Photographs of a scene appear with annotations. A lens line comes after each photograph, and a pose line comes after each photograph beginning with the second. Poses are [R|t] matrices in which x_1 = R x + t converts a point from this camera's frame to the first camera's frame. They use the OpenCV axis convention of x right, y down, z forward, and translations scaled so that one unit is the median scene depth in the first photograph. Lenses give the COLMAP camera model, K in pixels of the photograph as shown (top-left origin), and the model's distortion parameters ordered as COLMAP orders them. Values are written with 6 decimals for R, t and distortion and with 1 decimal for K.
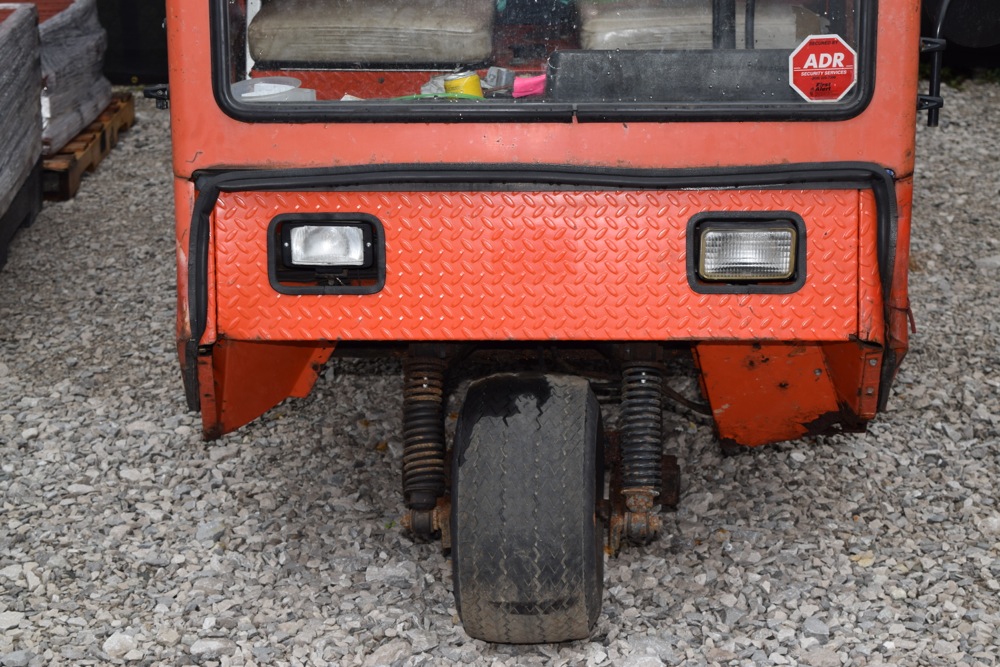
lens RADIAL K [[1993.7, 0, 500.0], [0, 1993.7, 333.5], [0, 0, 1]] dist [0.039822, 0.144168]
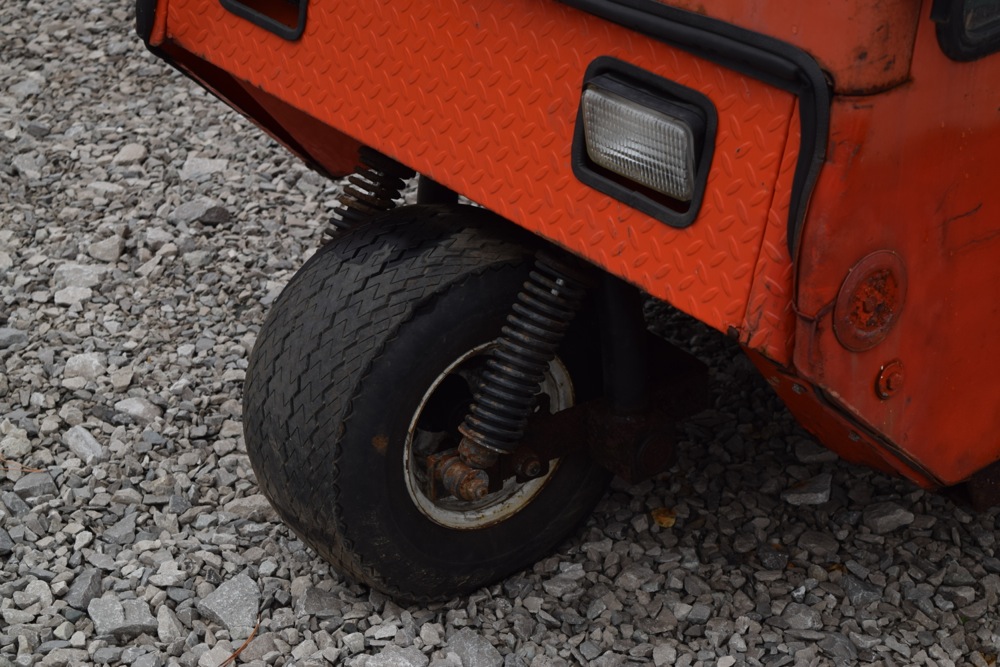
lens RADIAL K [[2260.7, 0, 500.0], [0, 2260.7, 333.5], [0, 0, 1]] dist [0.044898, 0.380986]
pose [[0.641827, 0.360428, -0.676867, 0.554061], [-0.247861, 0.932787, 0.261674, -0.147479], [0.725688, -0.000181, 0.688024, 0.463547]]
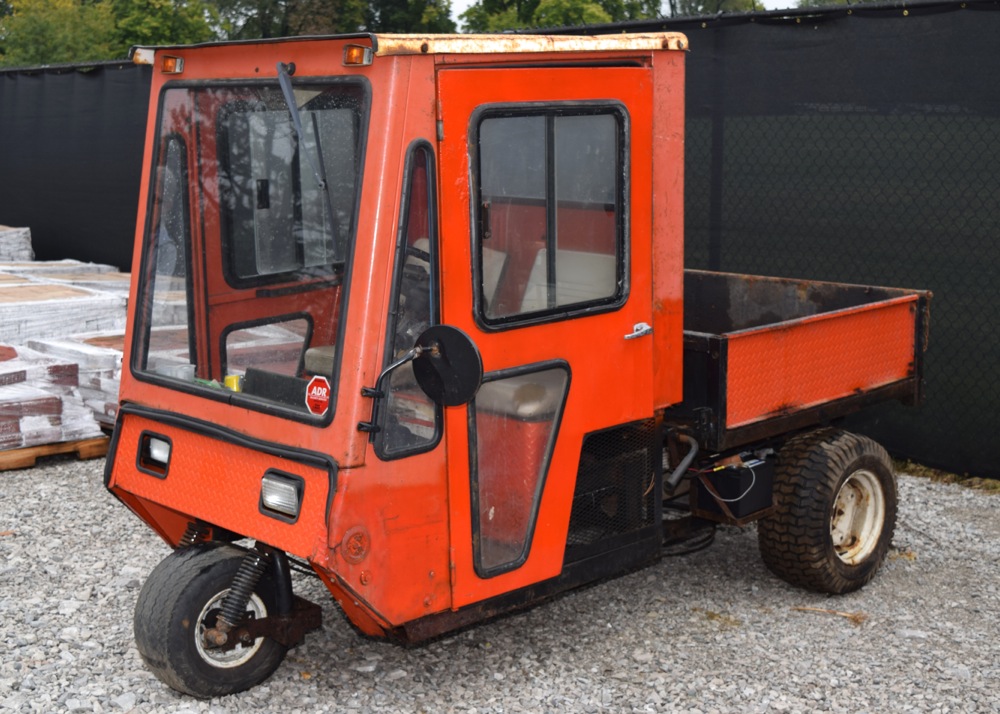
lens RADIAL K [[1451.4, 0, 477.8], [0, 1451.4, 357.6], [0, 0, 1]] dist [-0.044255, 0.023466]
pose [[0.699000, 0.130325, -0.703146, 1.039427], [-0.261402, 0.961775, -0.081600, -0.091407], [0.665633, 0.240842, 0.706348, 0.193653]]
